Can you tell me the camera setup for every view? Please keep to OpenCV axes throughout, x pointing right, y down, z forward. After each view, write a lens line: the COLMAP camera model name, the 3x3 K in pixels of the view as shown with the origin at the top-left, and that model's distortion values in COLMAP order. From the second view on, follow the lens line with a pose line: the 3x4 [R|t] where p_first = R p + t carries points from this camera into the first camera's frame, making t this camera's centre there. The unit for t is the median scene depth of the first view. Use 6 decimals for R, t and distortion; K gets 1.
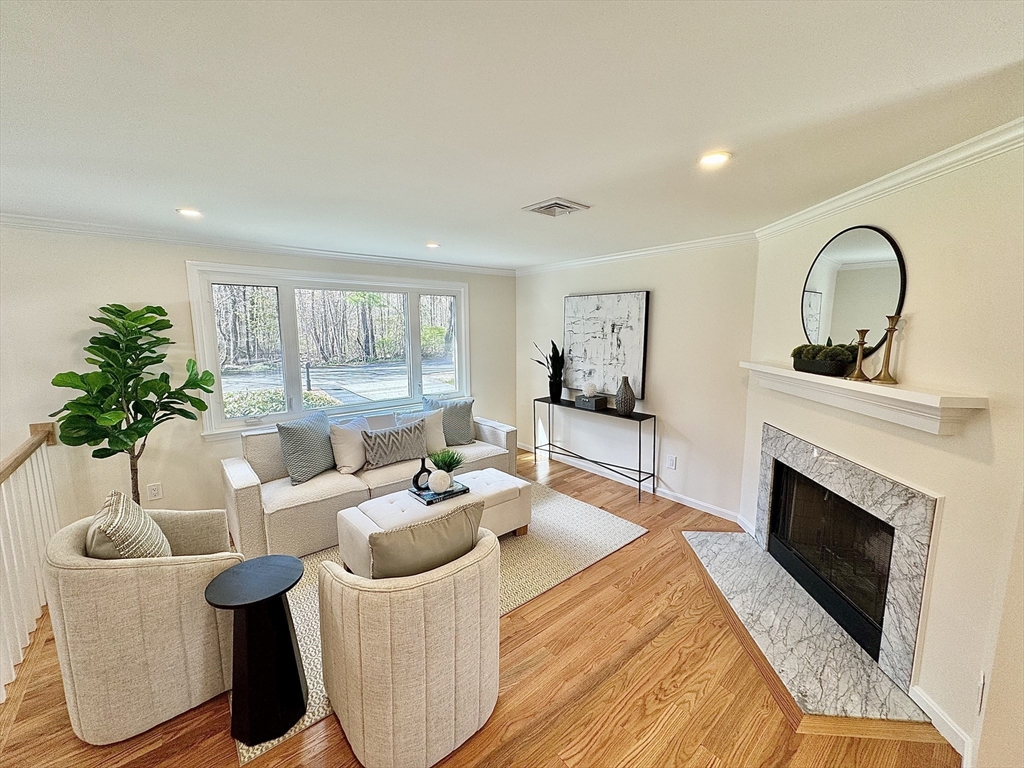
lens RADIAL K [[409.6, 0, 511.2], [0, 409.6, 382.0], [0, 0, 1]] dist [0.000745, 0.000494]
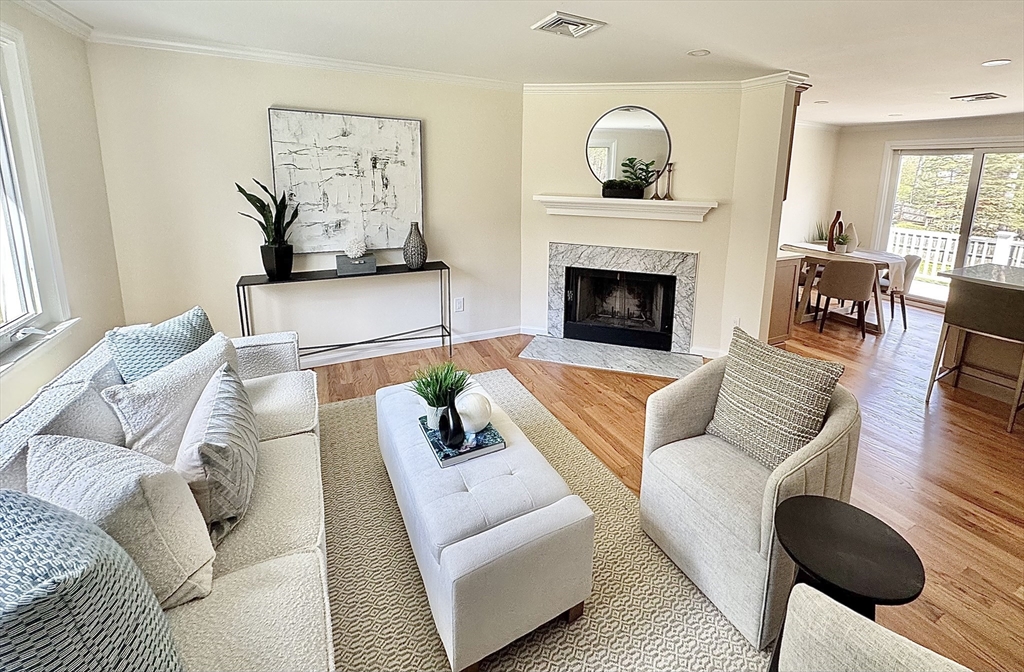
lens RADIAL K [[449.6, 0, 559.9], [0, 449.6, 251.5], [0, 0, 1]] dist [0.000985, 0.000227]
pose [[0.181093, -0.162842, 0.969891, -0.547837], [0.108353, 0.983496, 0.144896, -0.053800], [-0.977479, 0.078851, 0.195749, 0.524796]]
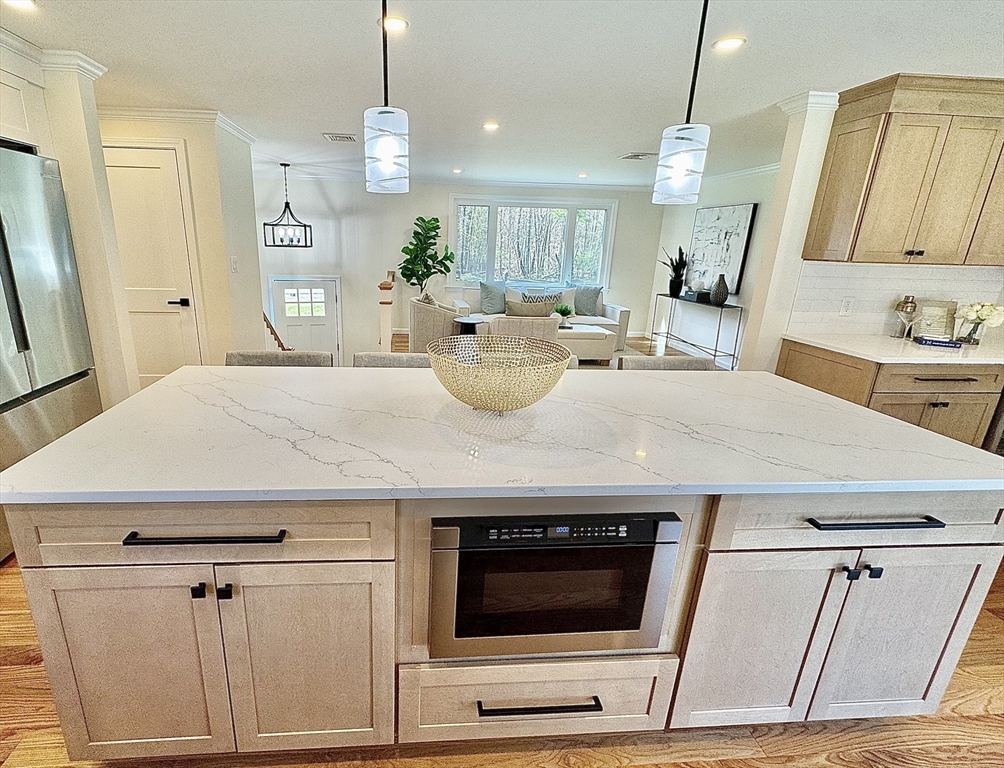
lens RADIAL K [[452.1, 0, 433.8], [0, 452.1, 370.8], [0, 0, 1]] dist [0.000428, 0.000252]
pose [[0.809221, 0.184239, -0.557869, 0.382703], [-0.106626, 0.979843, 0.168932, 0.135056], [0.577748, -0.077220, 0.812554, -0.656797]]
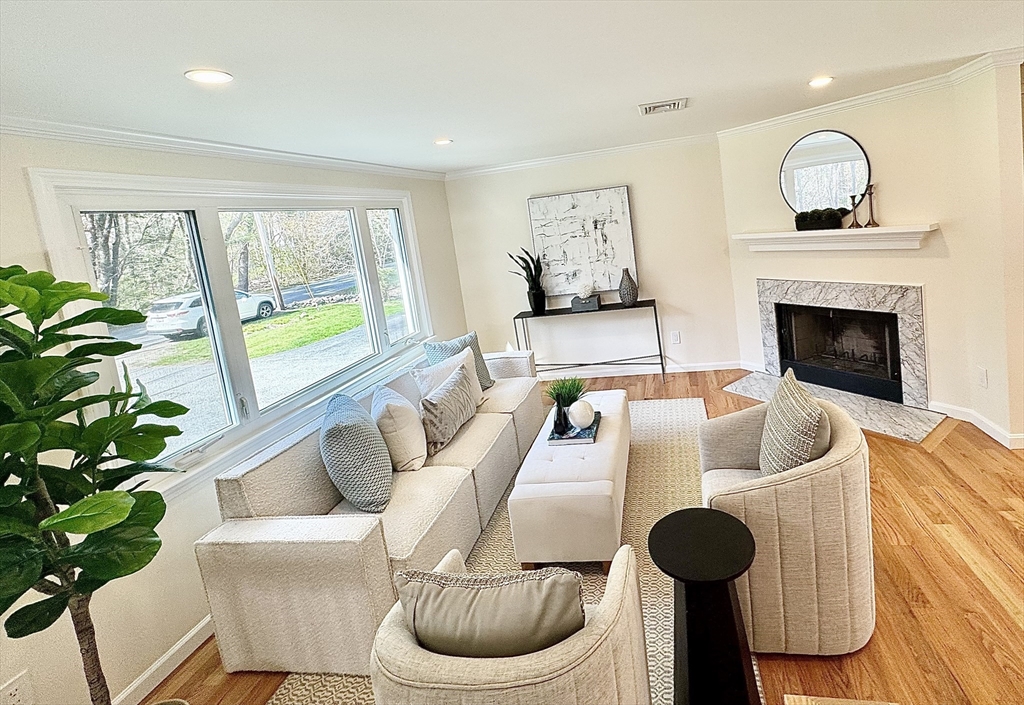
lens RADIAL K [[471.9, 0, 586.9], [0, 471.9, 260.9], [0, 0, 1]] dist [-0.001455, 0.000784]
pose [[0.750311, -0.153759, 0.642955, -0.535347], [0.209756, 0.977692, -0.010970, -0.038050], [-0.626926, 0.143094, 0.765825, 0.149836]]
